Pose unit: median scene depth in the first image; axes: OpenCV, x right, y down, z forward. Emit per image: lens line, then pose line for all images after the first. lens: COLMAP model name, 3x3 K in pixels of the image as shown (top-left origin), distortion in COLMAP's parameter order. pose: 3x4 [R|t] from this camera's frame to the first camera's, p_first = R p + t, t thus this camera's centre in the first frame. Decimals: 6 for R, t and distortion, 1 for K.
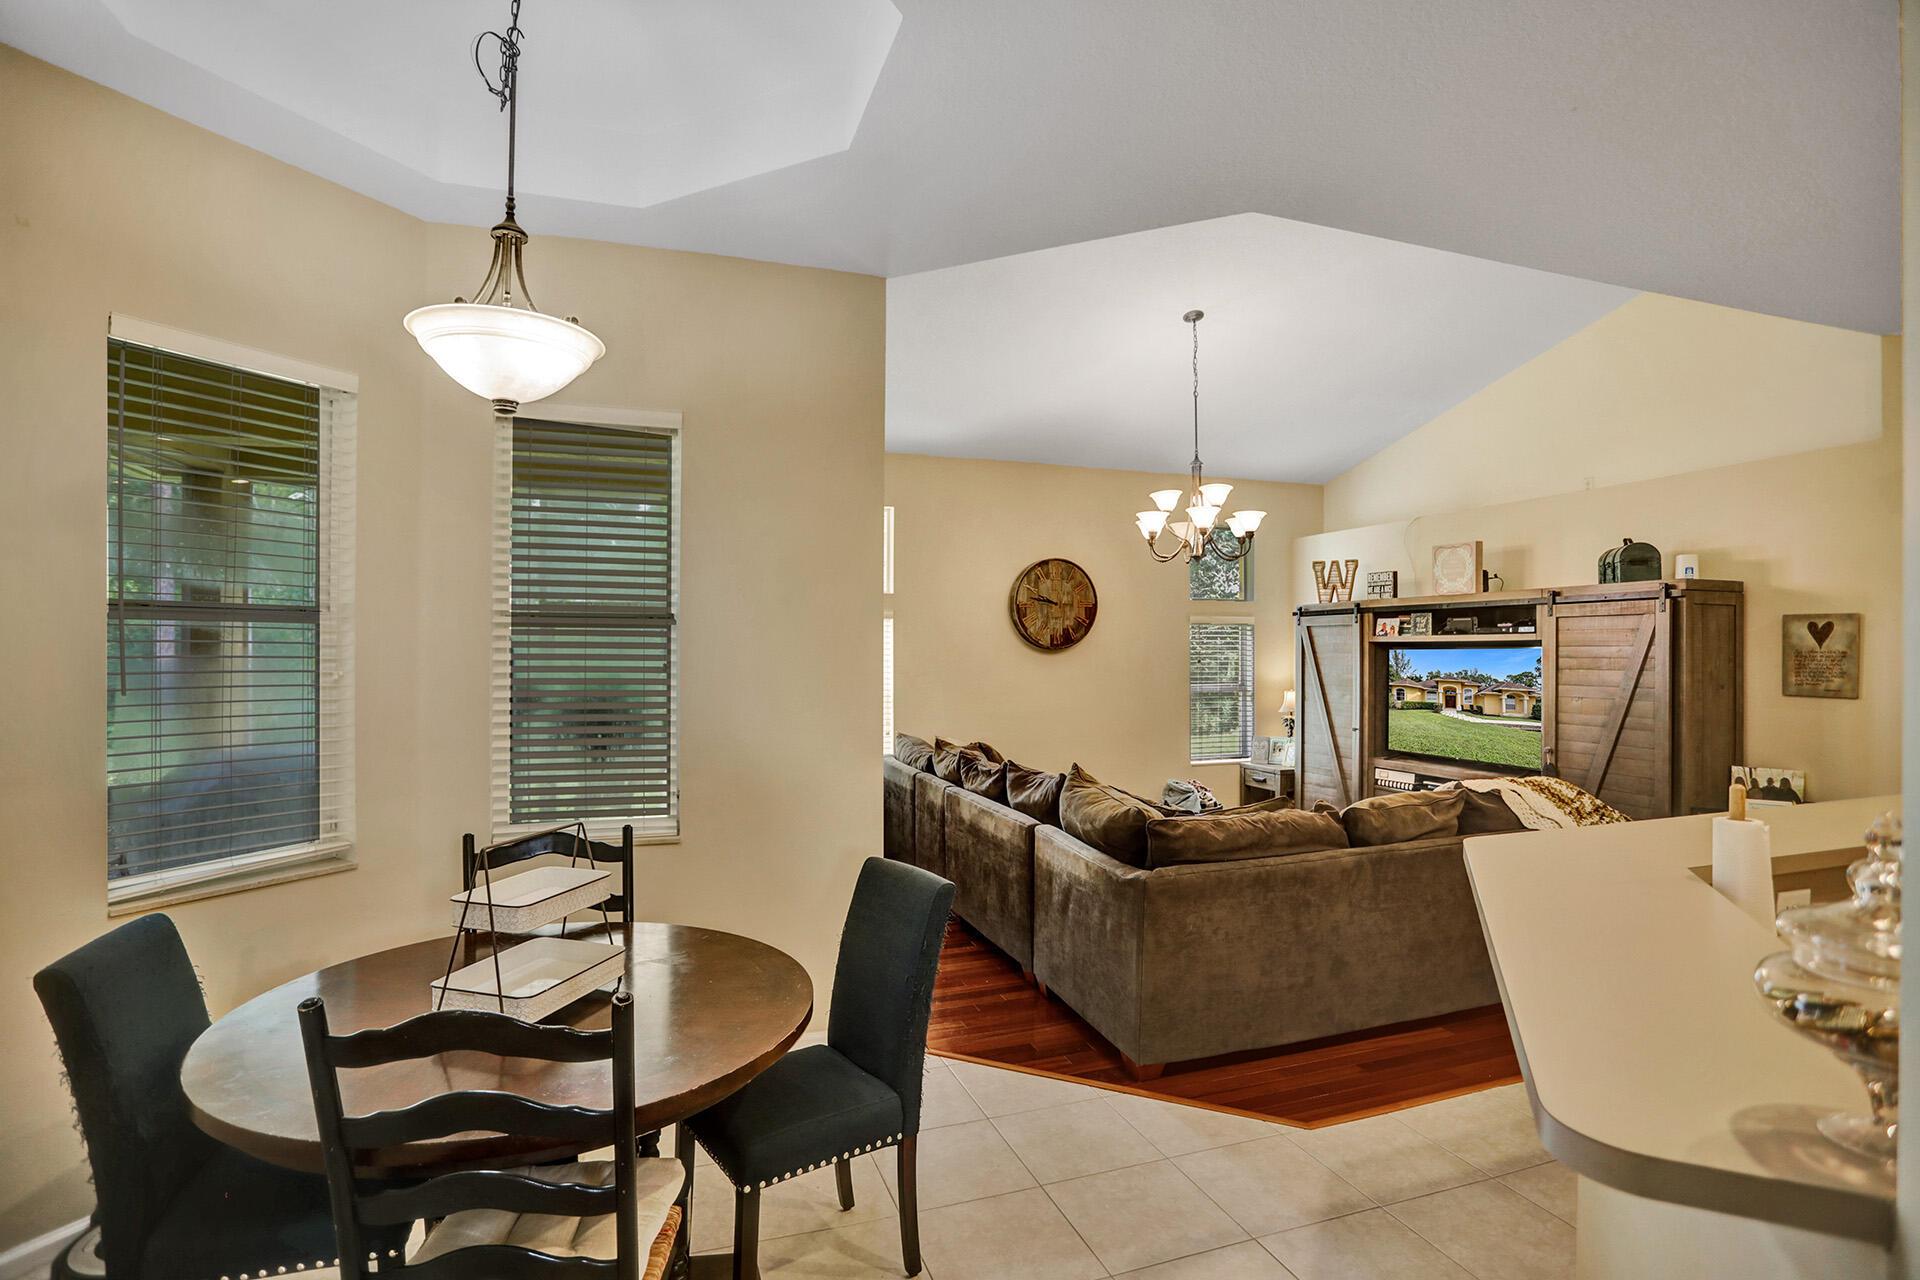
lens RADIAL K [[926.0, 0, 945.2], [0, 926.0, 651.5], [0, 0, 1]] dist [-0.055783, 0.014499]
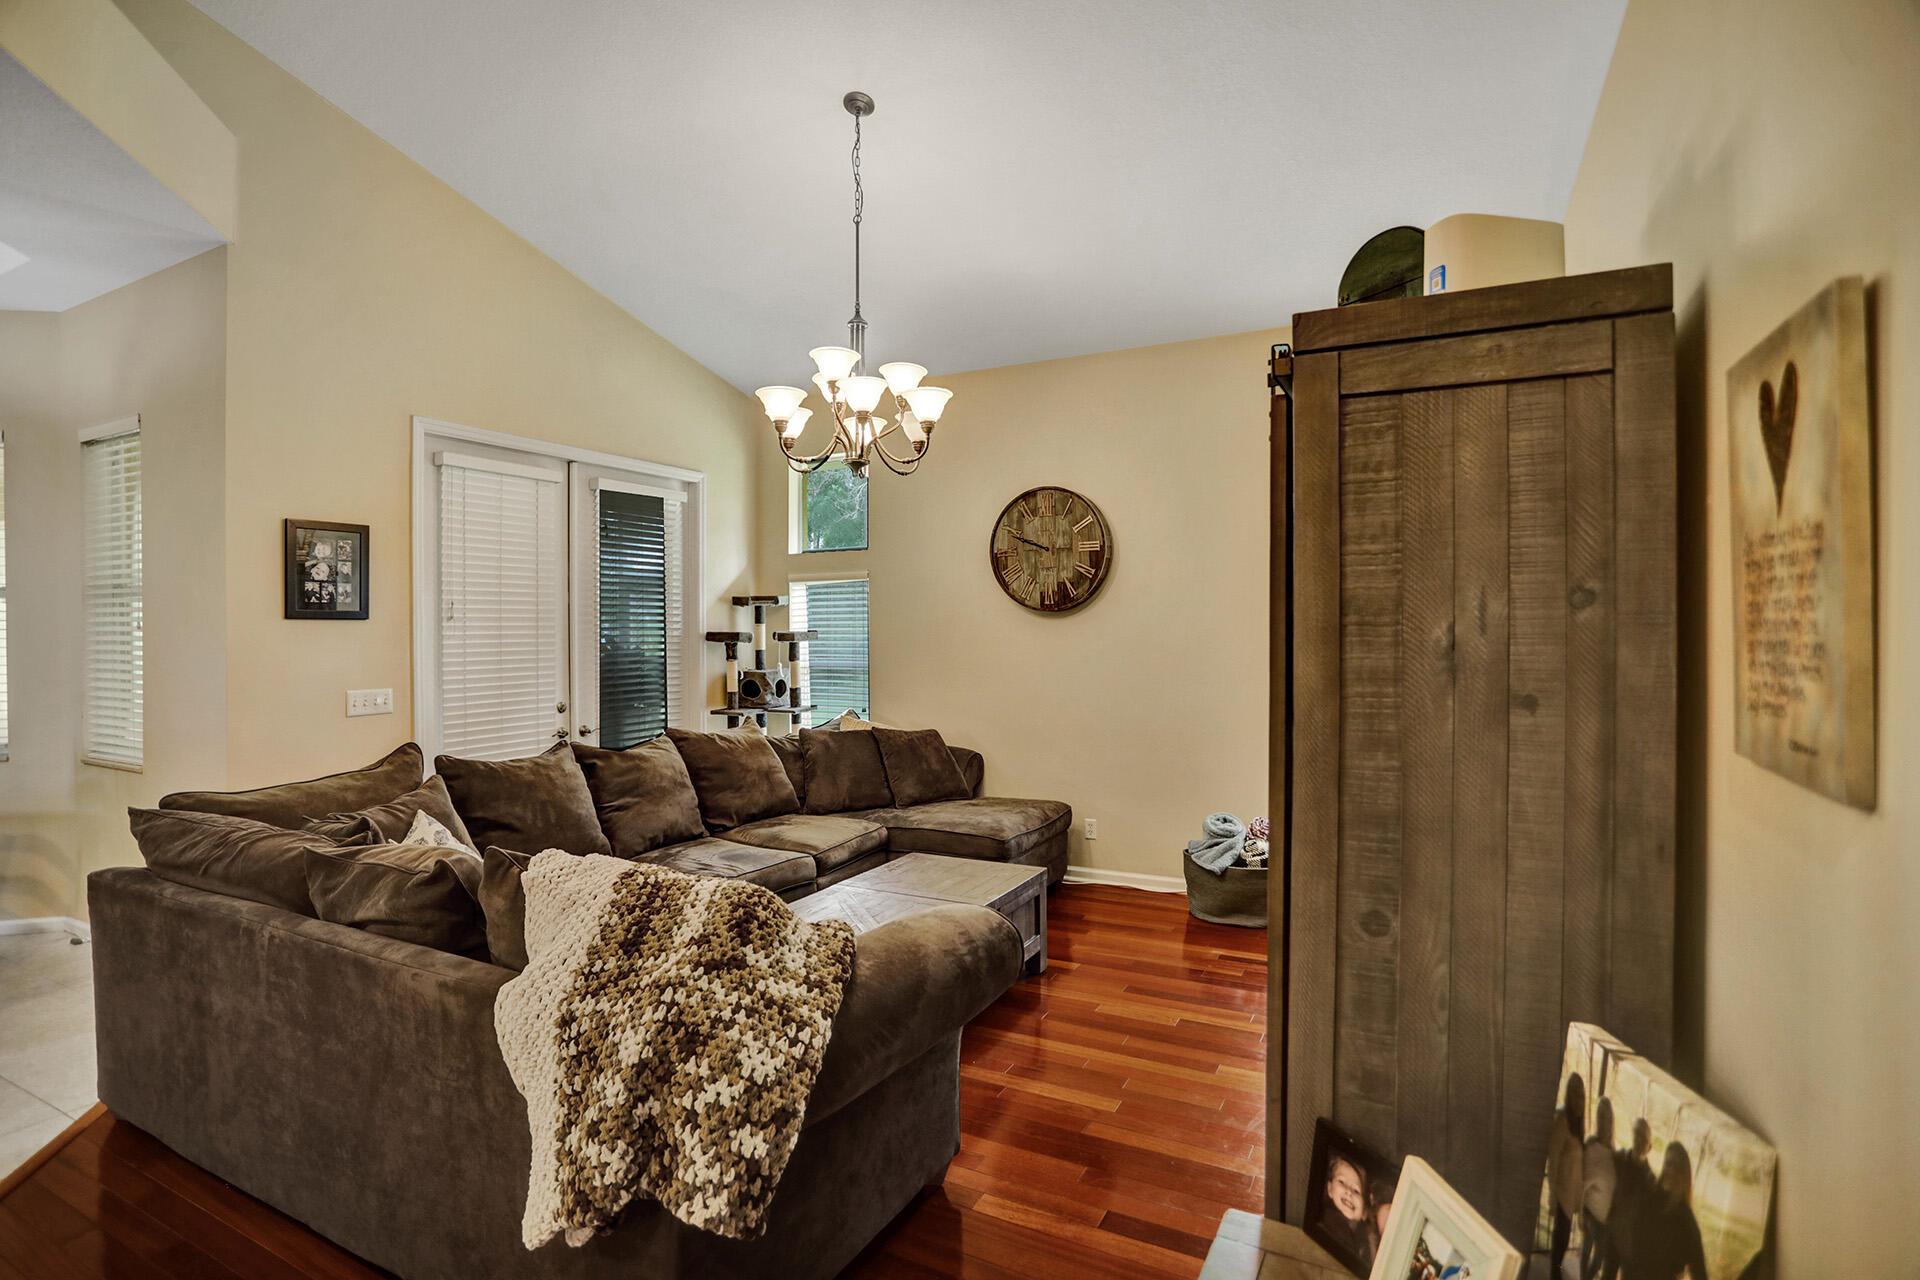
lens RADIAL K [[926.0, 0, 950.3], [0, 926.0, 629.7], [0, 0, 1]] dist [-0.055783, 0.014499]
pose [[0.694986, -0.001692, -0.719021, 0.925505], [0.003143, 0.999995, 0.000685, 0.017280], [0.719016, -0.002736, 0.694988, 0.690745]]
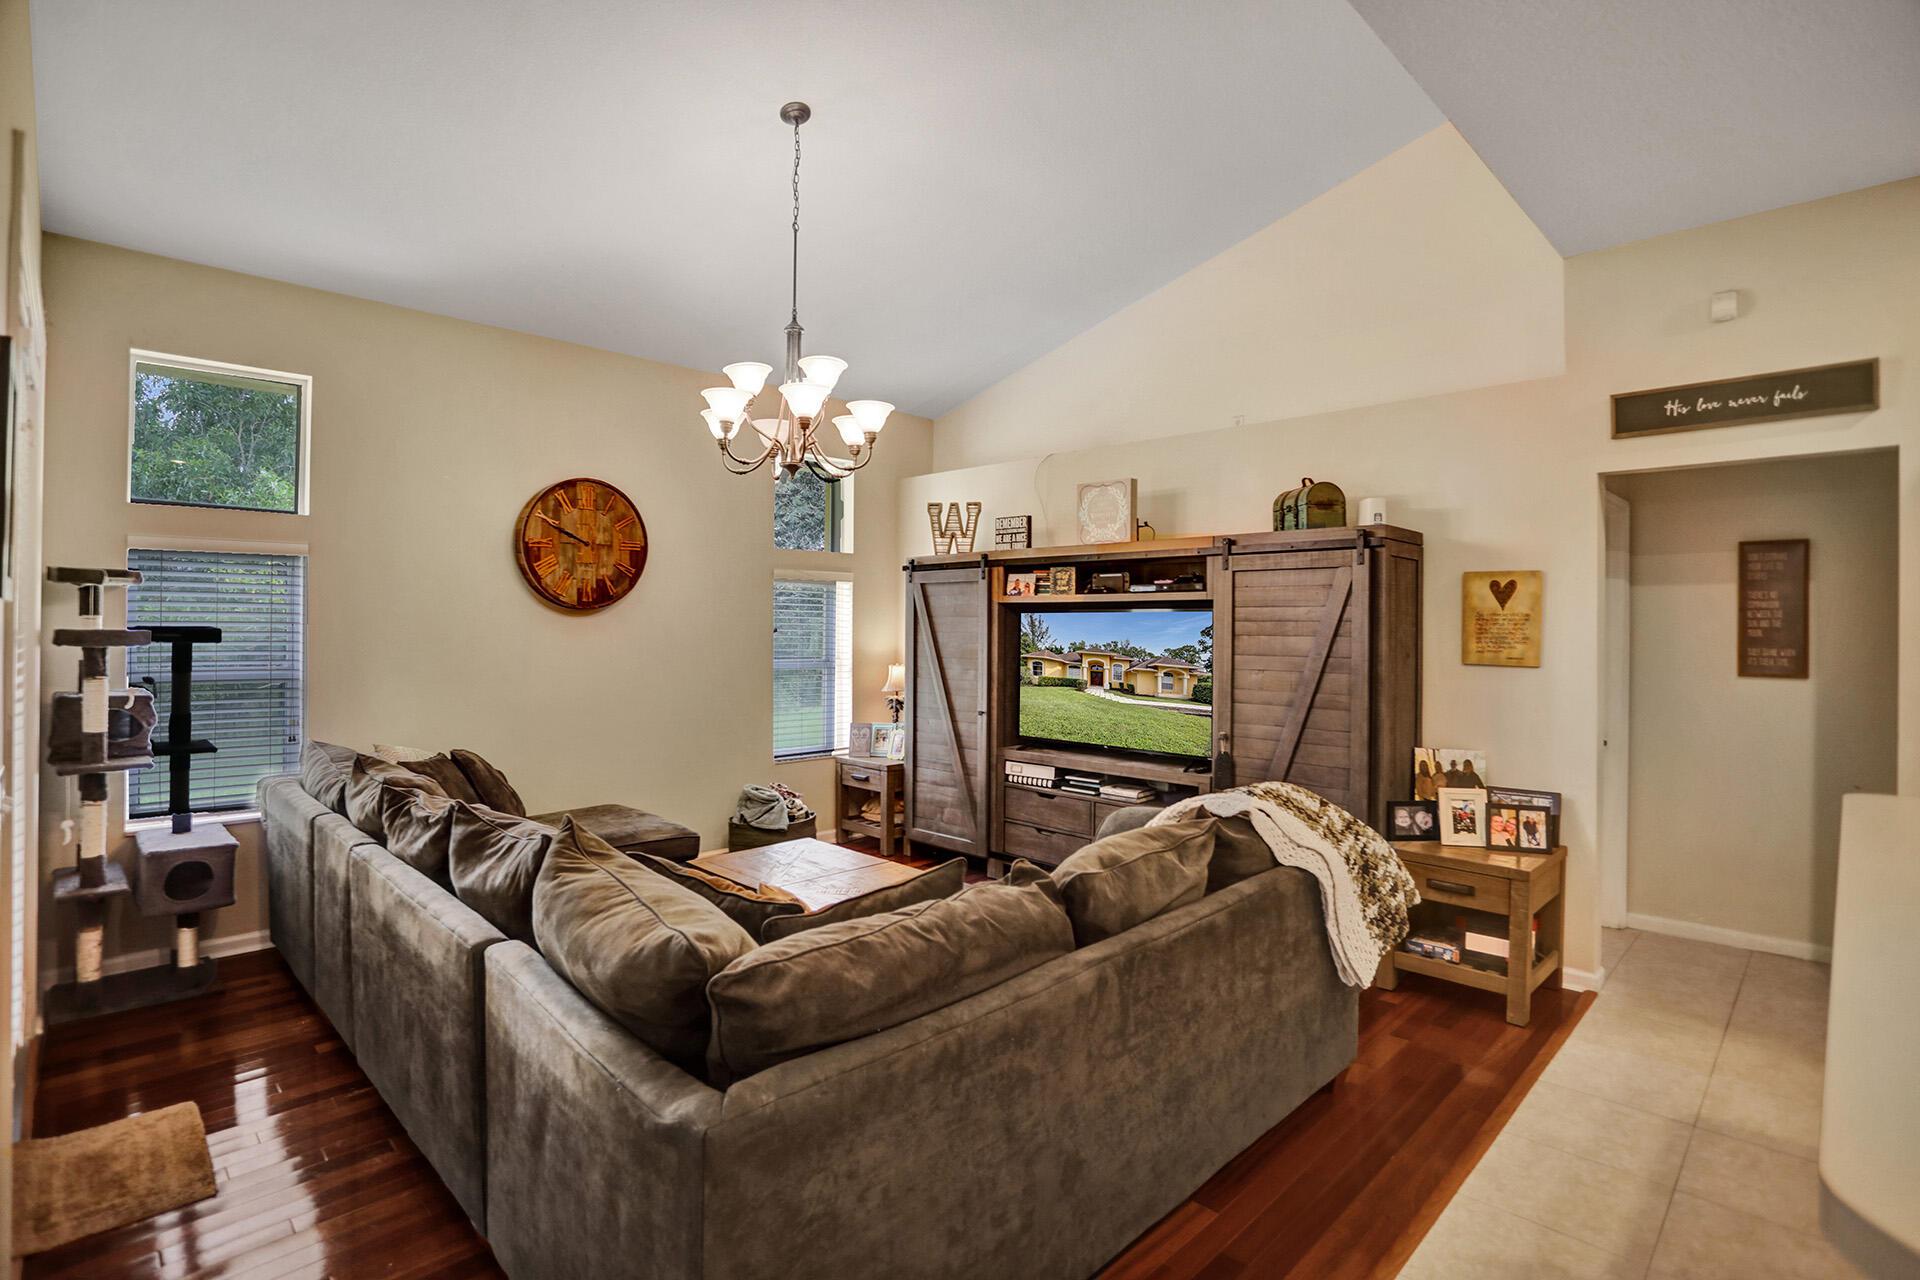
lens RADIAL K [[926.0, 0, 952.8], [0, 926.0, 623.2], [0, 0, 1]] dist [-0.055783, 0.014499]
pose [[0.895118, 0.006839, 0.445776, 0.092974], [-0.005783, 0.999976, -0.003728, 0.014291], [-0.445791, 0.000759, 0.895137, 0.408181]]
